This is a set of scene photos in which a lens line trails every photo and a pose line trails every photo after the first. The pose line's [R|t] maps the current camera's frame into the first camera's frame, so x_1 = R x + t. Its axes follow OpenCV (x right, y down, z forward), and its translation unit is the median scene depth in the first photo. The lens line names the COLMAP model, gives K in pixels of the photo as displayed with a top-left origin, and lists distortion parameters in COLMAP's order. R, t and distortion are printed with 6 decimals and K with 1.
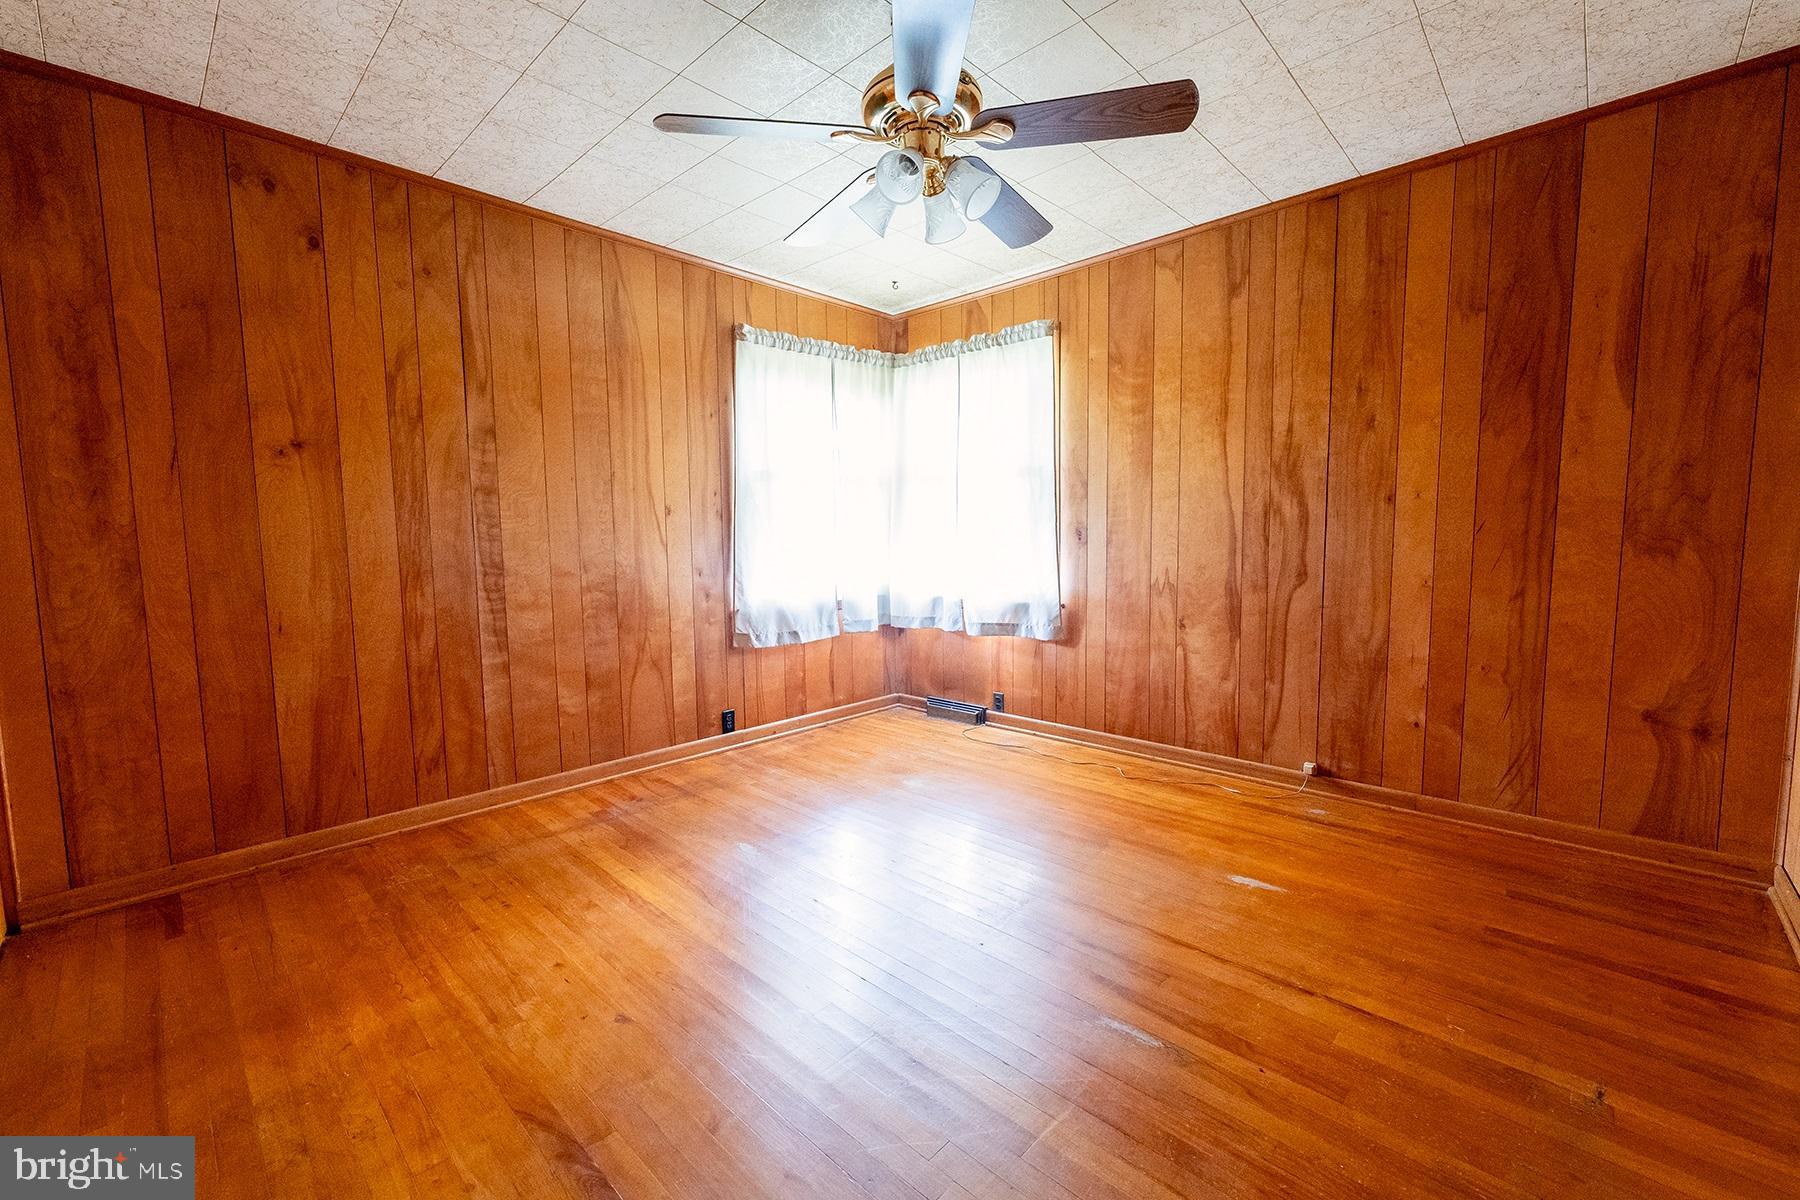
lens RADIAL K [[738.2, 0, 883.6], [0, 738.2, 617.0], [0, 0, 1]] dist [-0.003717, -0.000122]
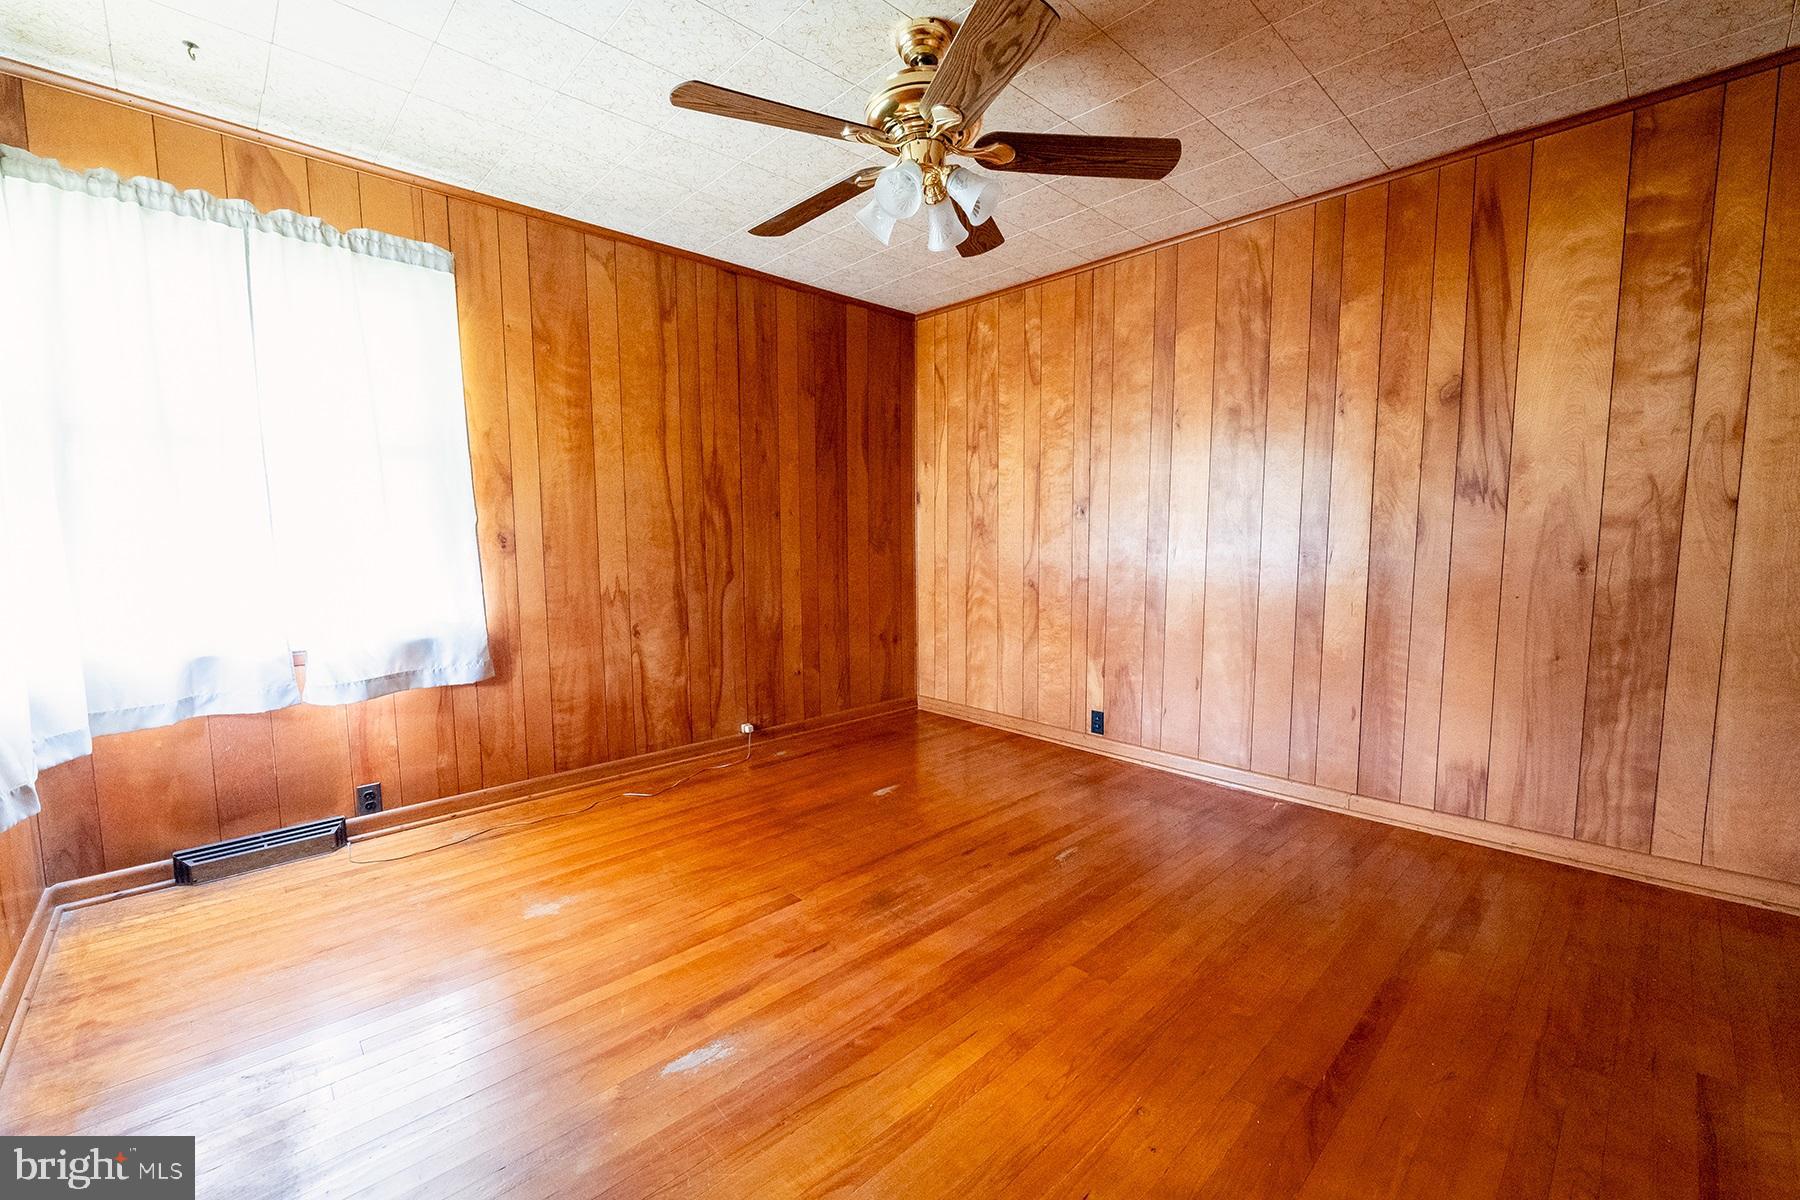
lens RADIAL K [[738.2, 0, 919.5], [0, 738.2, 615.7], [0, 0, 1]] dist [-0.003717, -0.000122]
pose [[0.007886, -0.096269, 0.995324, -0.590235], [0.118039, 0.988486, 0.094672, -0.060770], [-0.992978, 0.116741, 0.019158, 0.610513]]
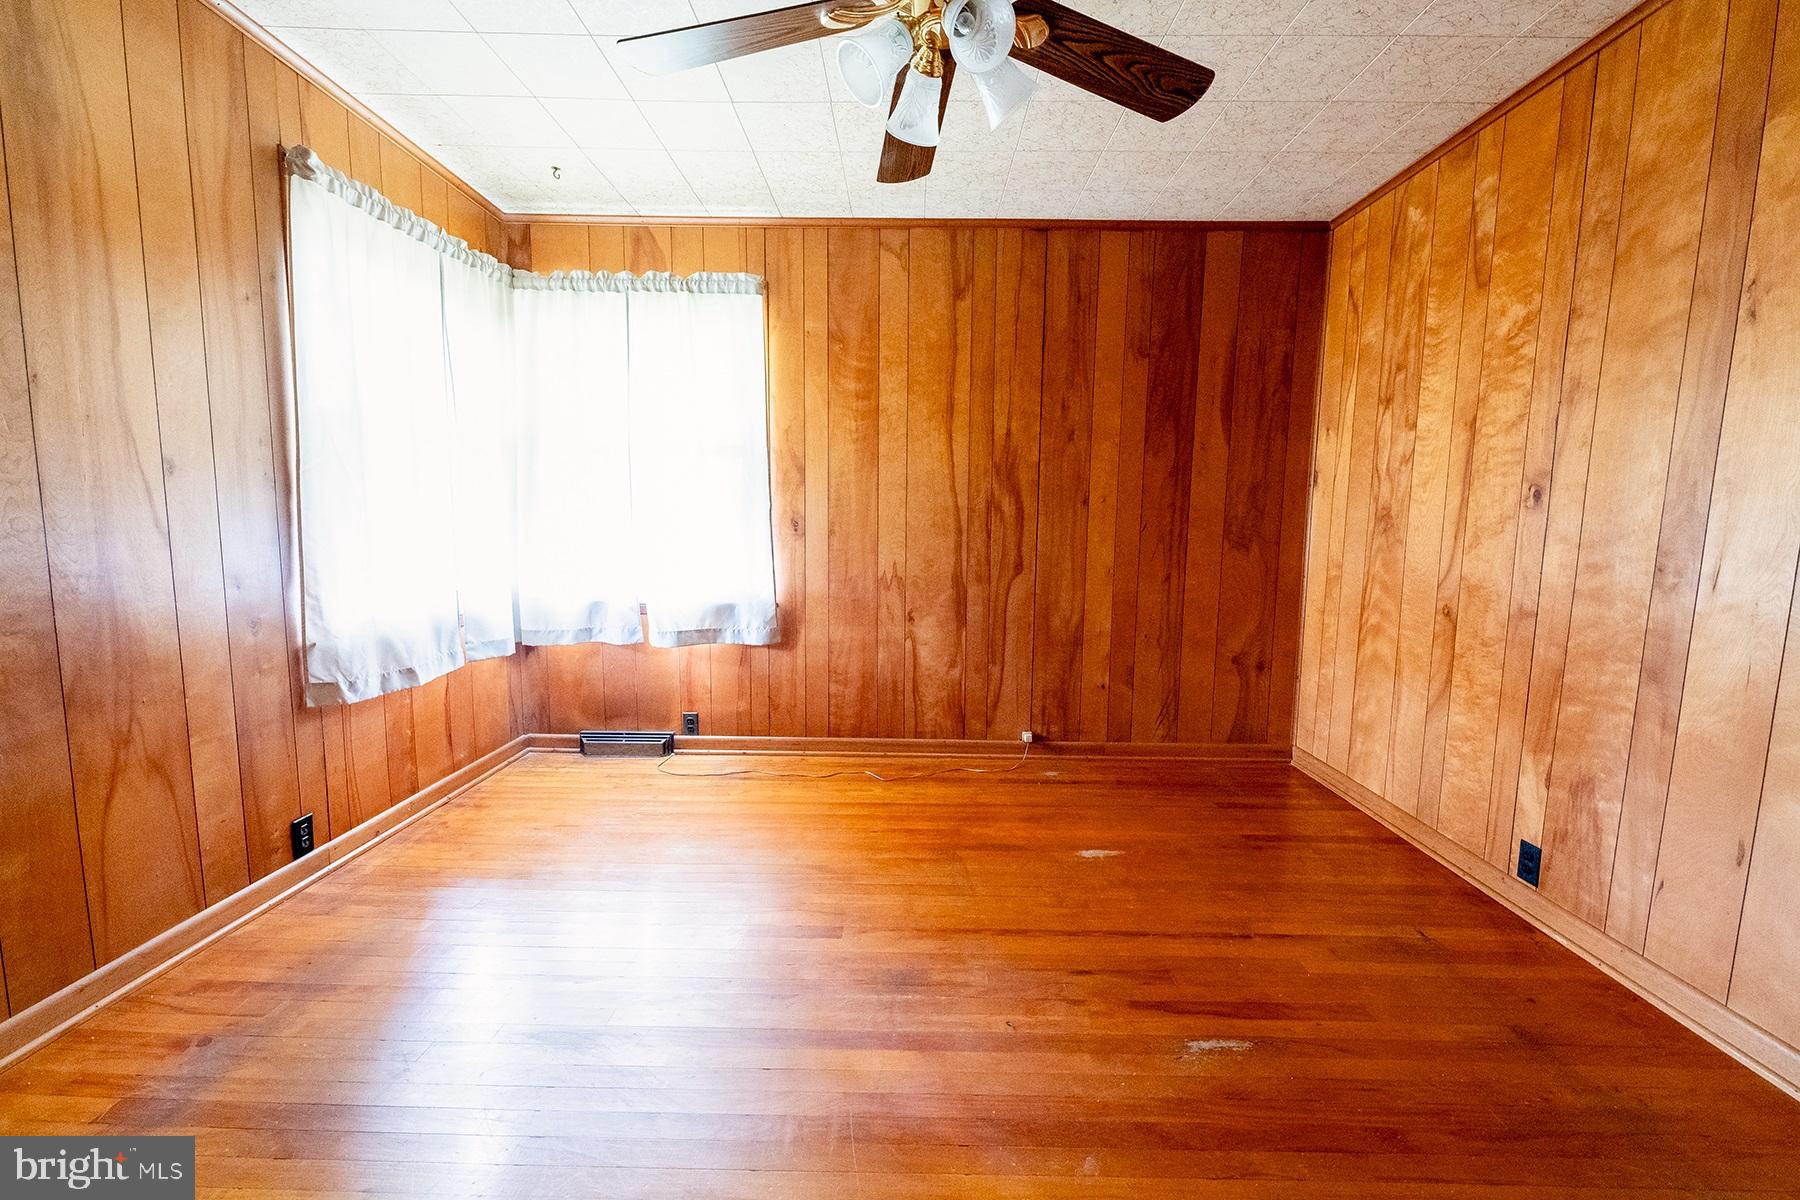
lens RADIAL K [[738.2, 0, 905.2], [0, 738.2, 610.6], [0, 0, 1]] dist [-0.003717, -0.000122]
pose [[0.716343, -0.063336, 0.694868, -0.302883], [0.055744, 0.997883, 0.033488, -0.033390], [-0.695519, 0.014745, 0.718357, 0.289745]]
